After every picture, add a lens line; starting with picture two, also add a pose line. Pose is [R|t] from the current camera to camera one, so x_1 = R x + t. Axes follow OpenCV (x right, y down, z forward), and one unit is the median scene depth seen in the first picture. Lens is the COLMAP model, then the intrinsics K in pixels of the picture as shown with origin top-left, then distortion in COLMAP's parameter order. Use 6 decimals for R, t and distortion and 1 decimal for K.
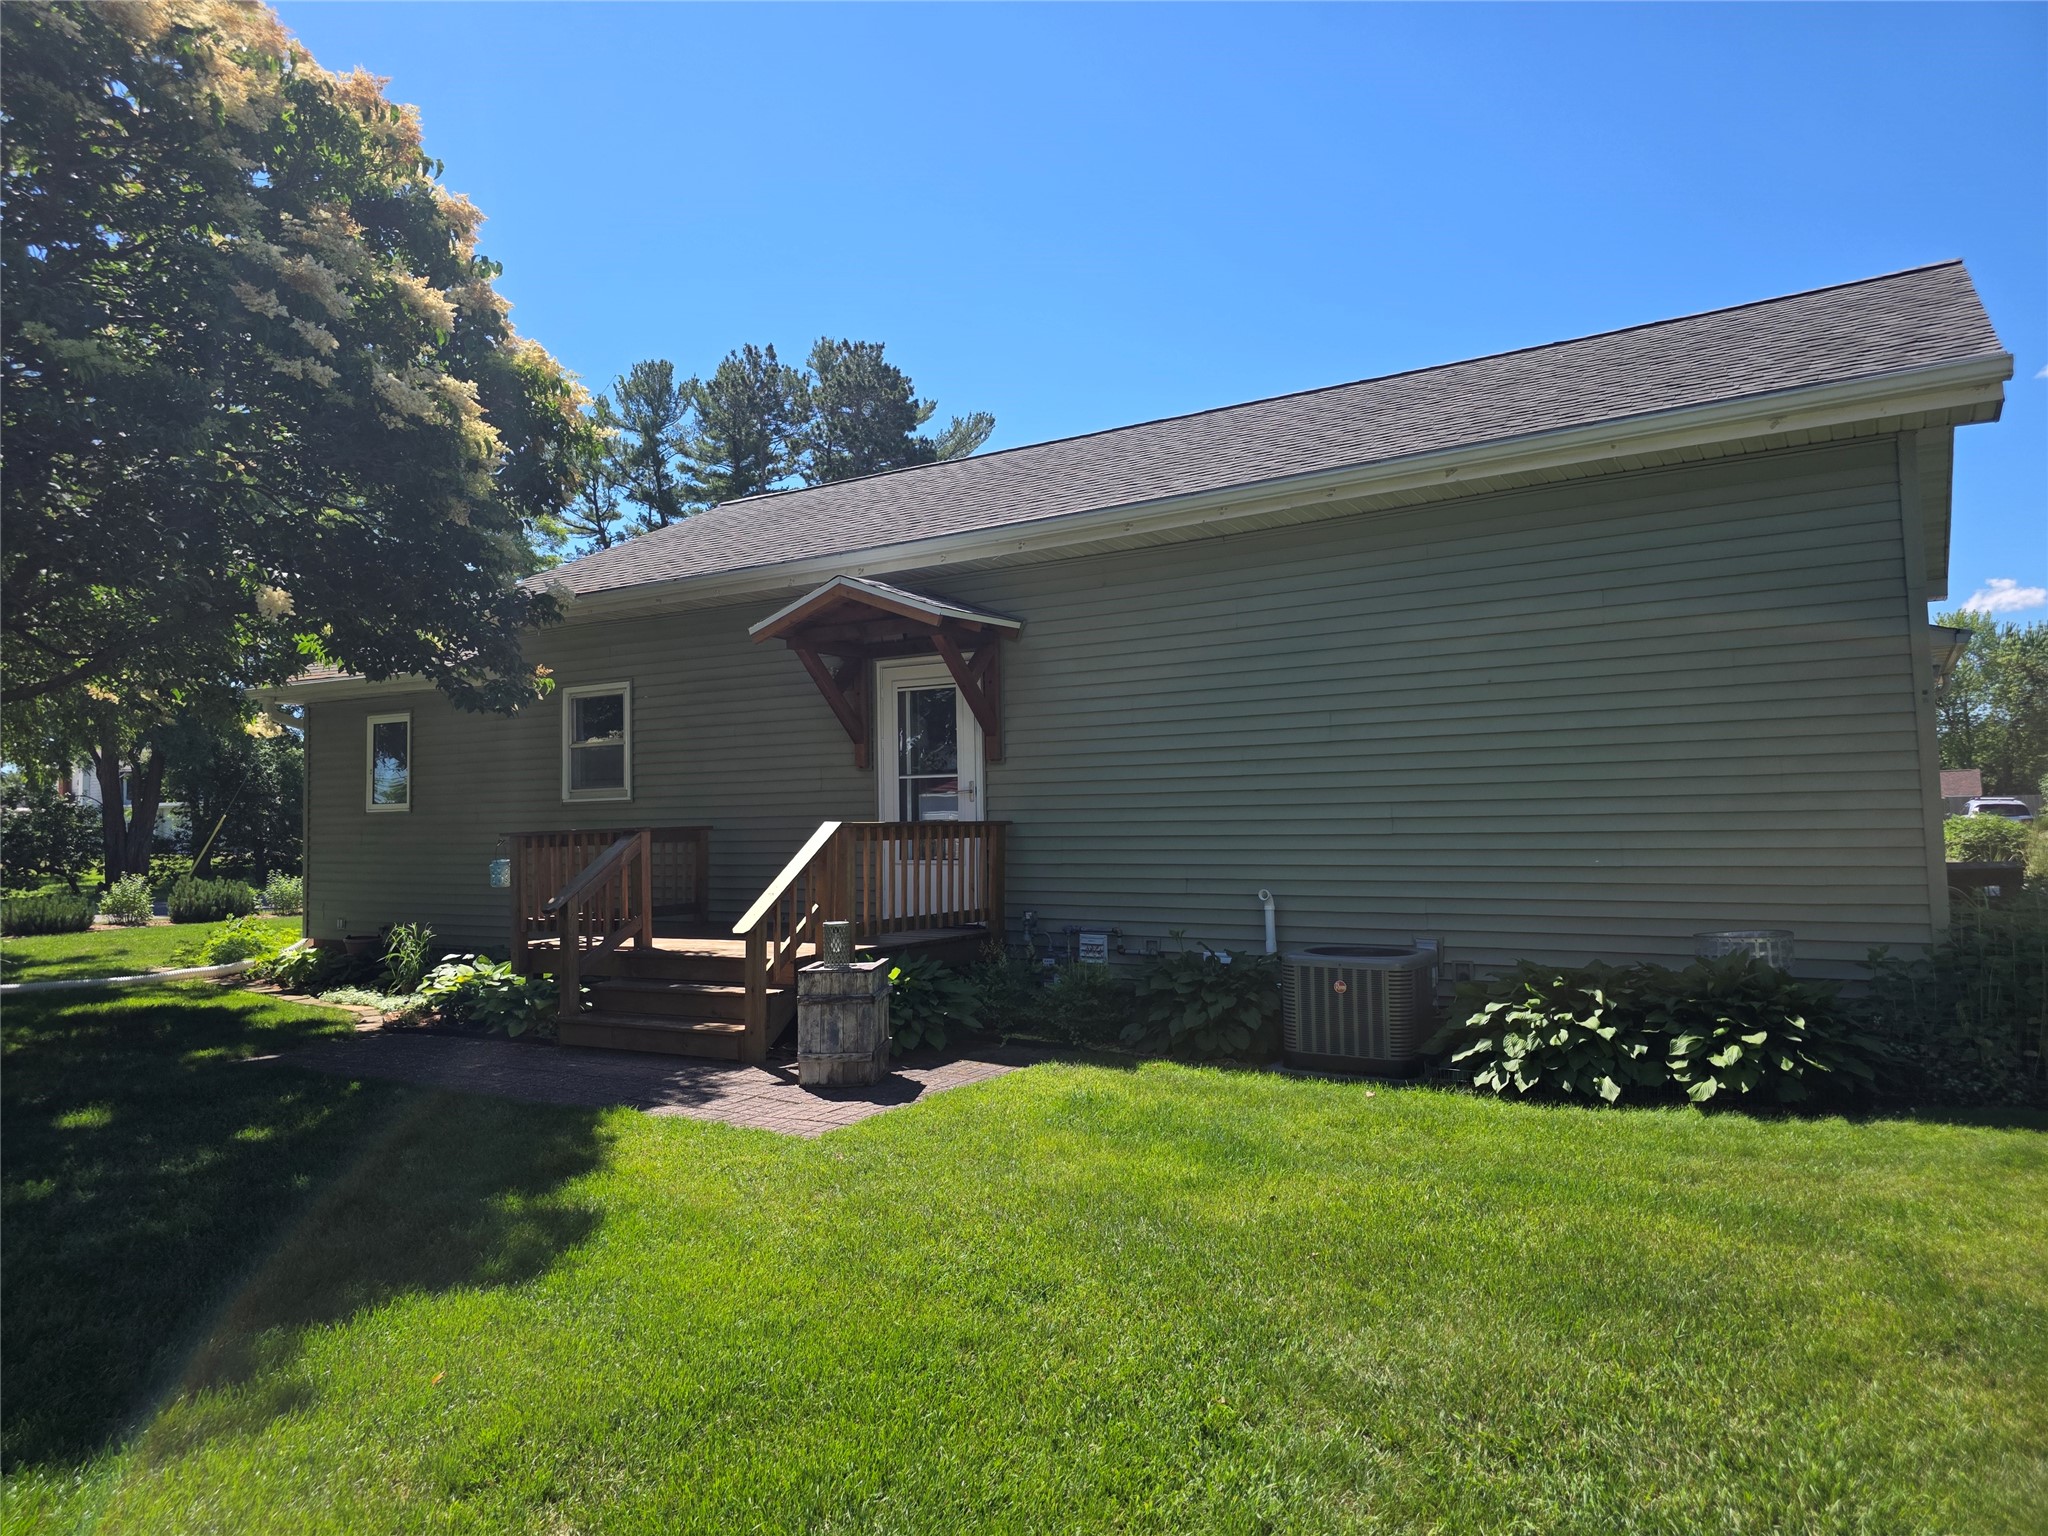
lens RADIAL K [[1367.5, 0, 1023.4], [0, 1367.5, 754.3], [0, 0, 1]] dist [0.031095, -0.003909]
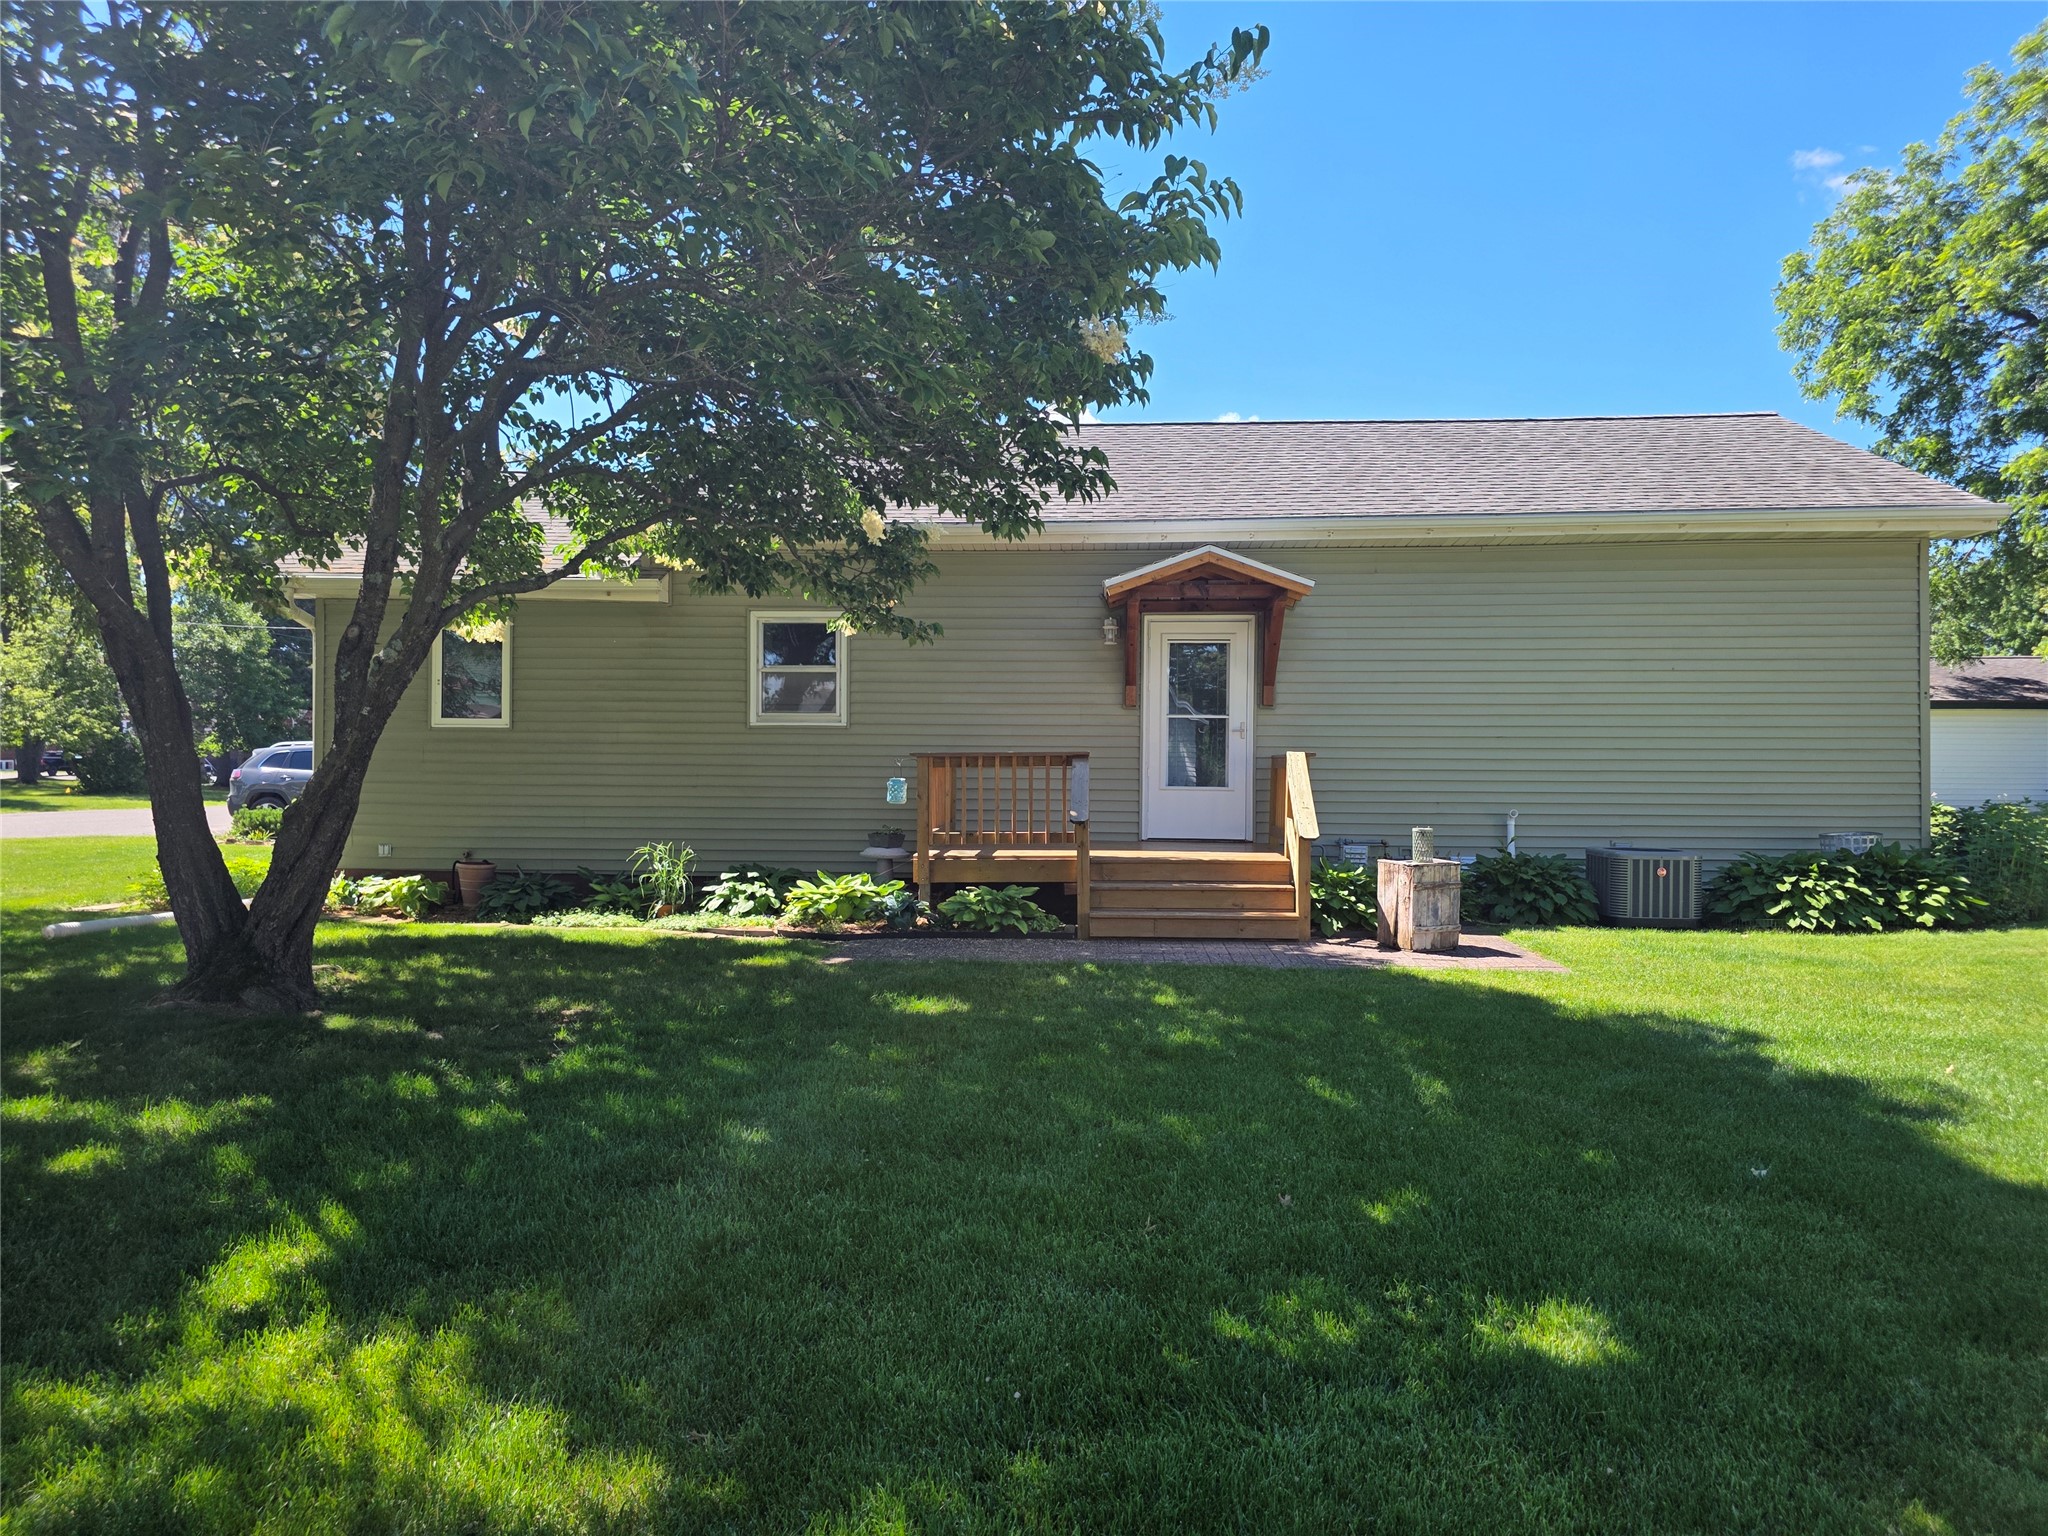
lens RADIAL K [[1367.5, 0, 1027.7], [0, 1367.5, 778.0], [0, 0, 1]] dist [0.031095, -0.003909]
pose [[0.870516, 0.018553, 0.491791, -1.110257], [-0.047141, 0.997838, 0.045801, 0.030939], [-0.489878, -0.063054, 0.869508, 0.037791]]
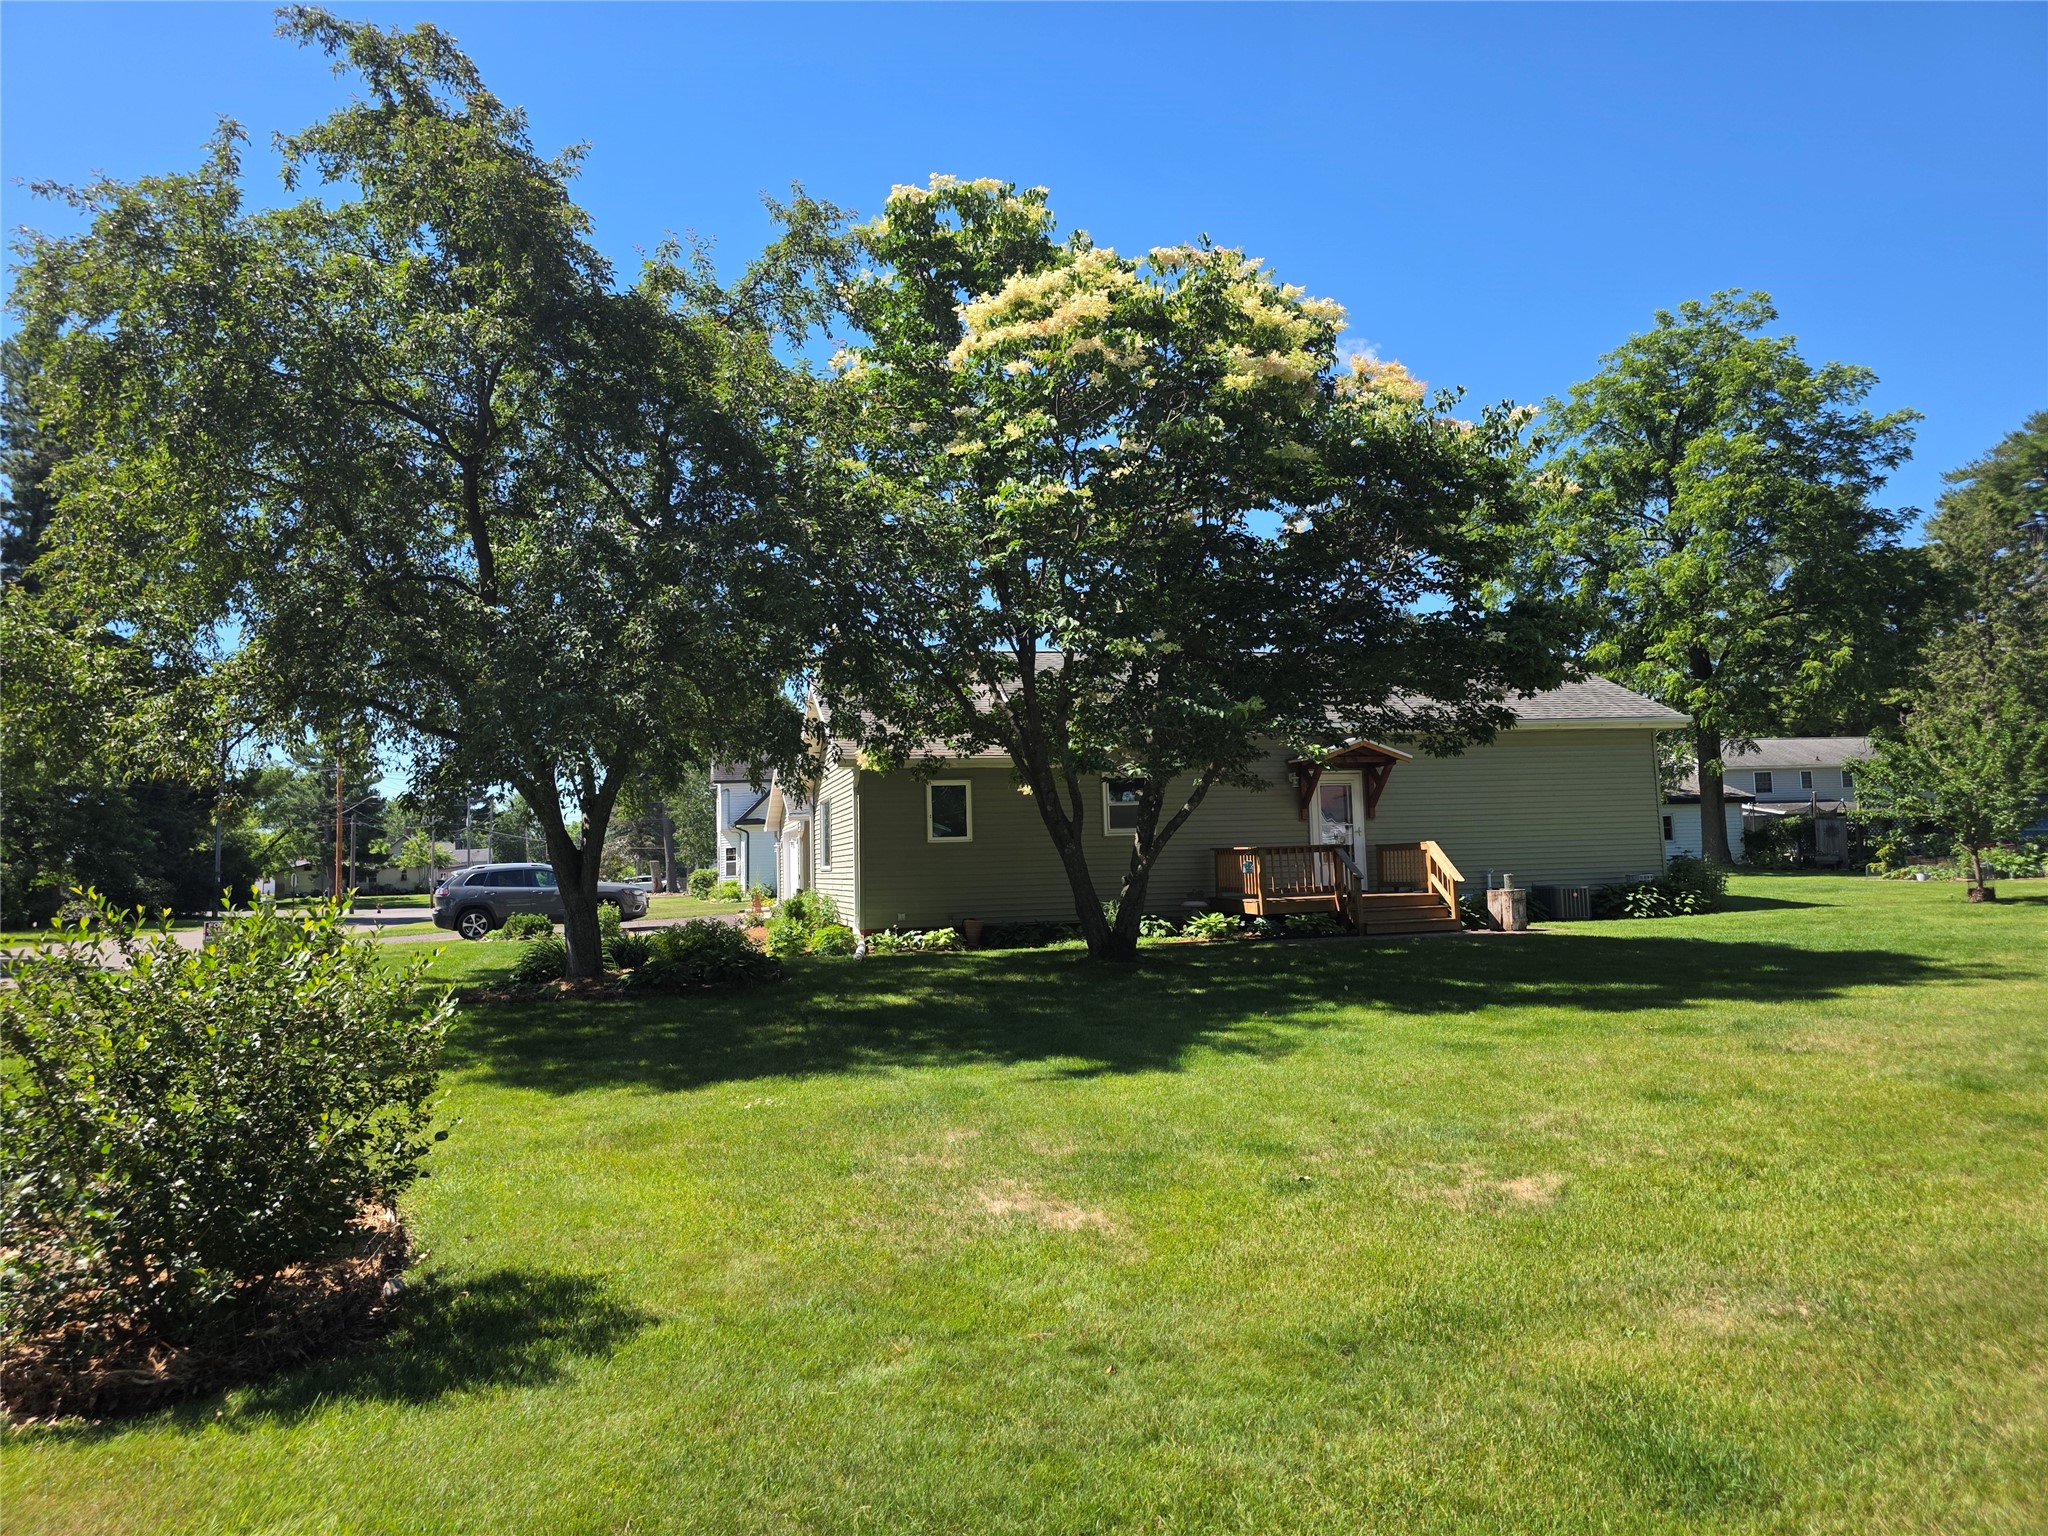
lens RADIAL K [[1367.5, 0, 1019.4], [0, 1367.5, 766.0], [0, 0, 1]] dist [0.031095, -0.003909]
pose [[0.691871, 0.048476, 0.720392, -2.881129], [-0.021138, 0.998676, -0.046902, 0.051972], [-0.721711, 0.017222, 0.691980, -0.246312]]
